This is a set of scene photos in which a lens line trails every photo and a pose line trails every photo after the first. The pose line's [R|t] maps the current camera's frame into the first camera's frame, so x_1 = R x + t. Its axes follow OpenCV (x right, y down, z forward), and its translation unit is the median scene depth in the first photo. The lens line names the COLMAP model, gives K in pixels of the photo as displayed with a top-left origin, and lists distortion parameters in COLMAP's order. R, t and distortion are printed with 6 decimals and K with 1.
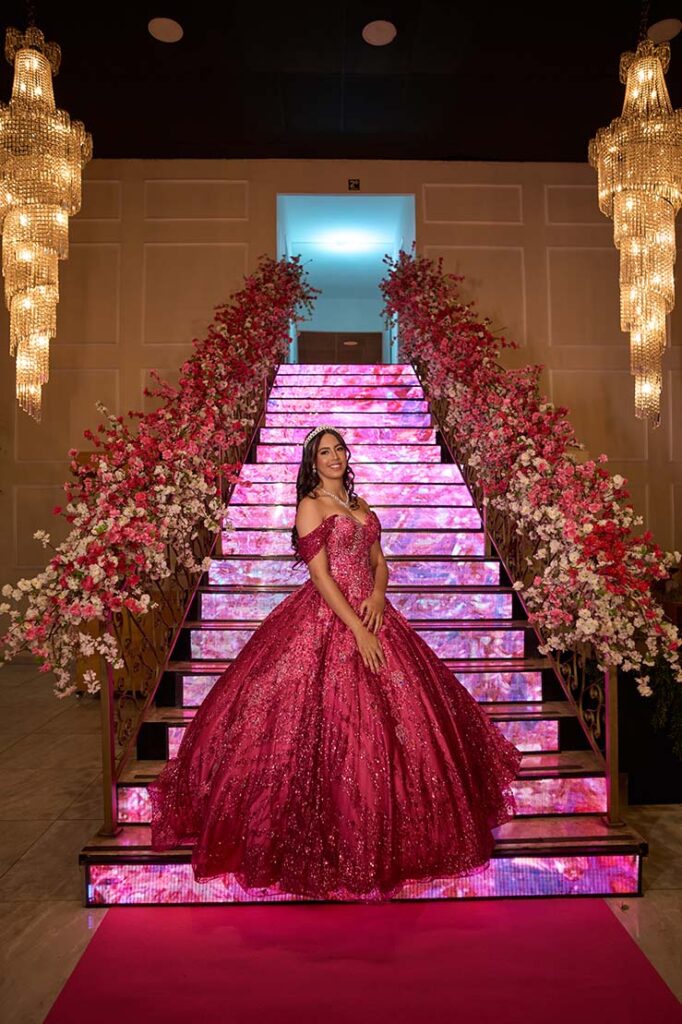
lens RADIAL K [[699.8, 0, 352.5], [0, 699.8, 528.9], [0, 0, 1]] dist [-0.095929, 0.090061]
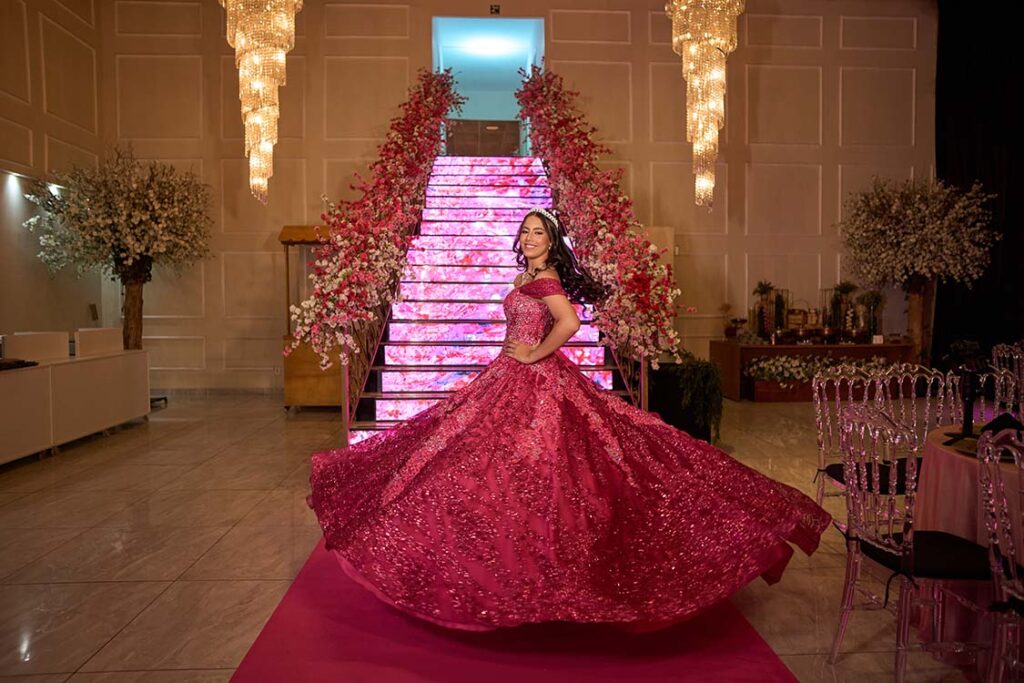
lens RADIAL K [[723.5, 0, 511.1], [0, 723.5, 336.9], [0, 0, 1]] dist [-0.105179, 0.123742]
pose [[0.999735, 0.003512, 0.022741, 0.006627], [-0.004580, 0.998882, 0.047051, 0.042479], [-0.022551, -0.047143, 0.998634, -0.483555]]
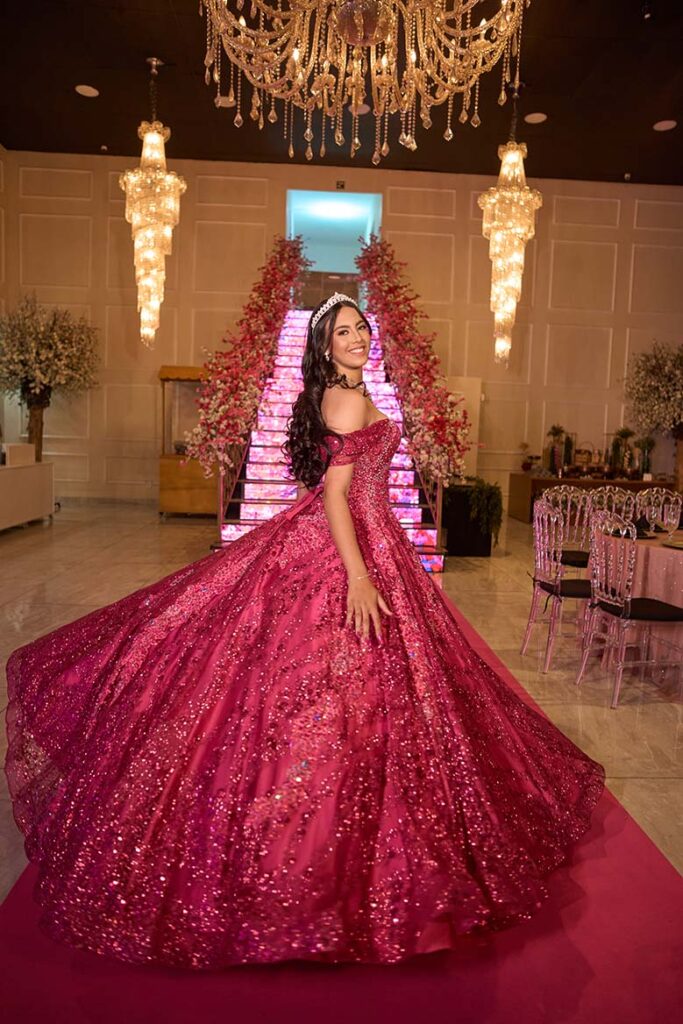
lens RADIAL K [[723.5, 0, 341.5], [0, 723.5, 512.0], [0, 0, 1]] dist [-0.105179, 0.123742]
pose [[0.999032, 0.039526, 0.019298, 0.004098], [-0.041349, 0.993546, 0.105621, 0.043170], [-0.014998, -0.106317, 0.994219, -0.900286]]
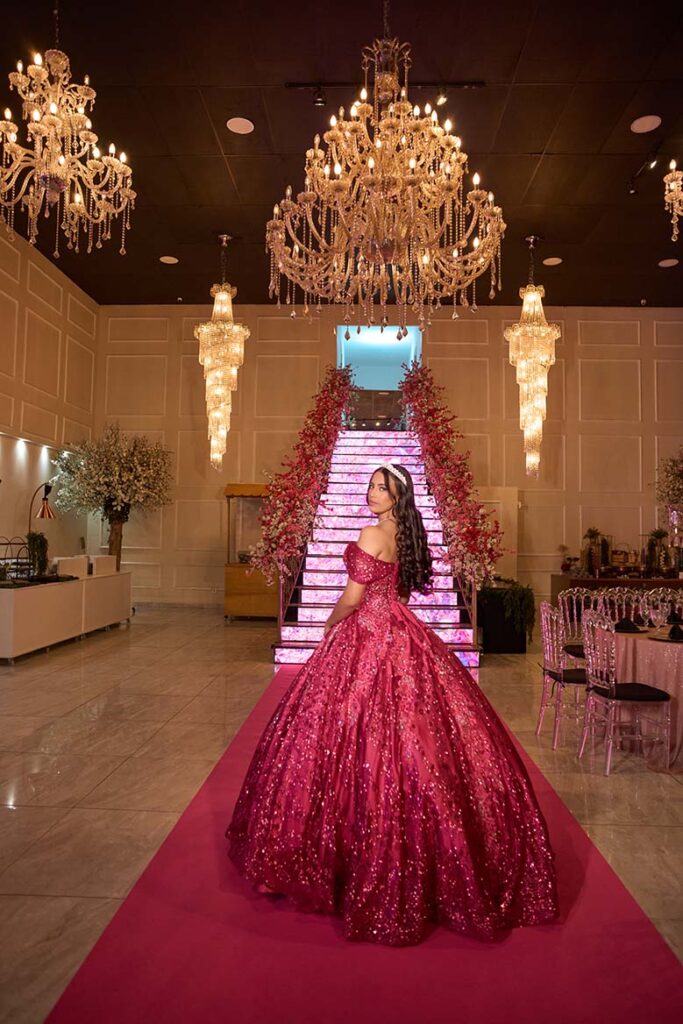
lens RADIAL K [[736.3, 0, 338.3], [0, 736.3, 506.1], [0, 0, 1]] dist [-0.106614, 0.128150]
pose [[0.997359, 0.018319, -0.070284, 0.037028], [-0.020975, 0.999086, -0.037238, 0.014955], [0.069538, 0.038614, 0.996832, -1.145301]]
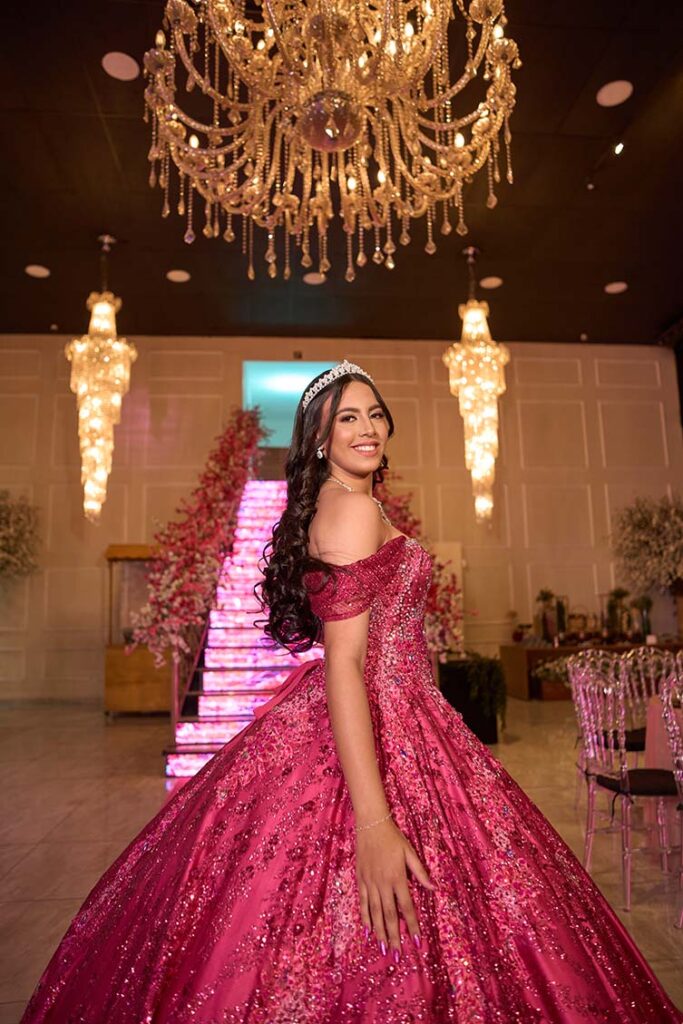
lens RADIAL K [[736.3, 0, 338.3], [0, 736.3, 506.1], [0, 0, 1]] dist [-0.106614, 0.128150]
pose [[0.998028, -0.001512, 0.062755, -0.016057], [0.011268, 0.987787, -0.155403, 0.066938], [-0.061754, 0.155803, 0.985856, -0.706058]]
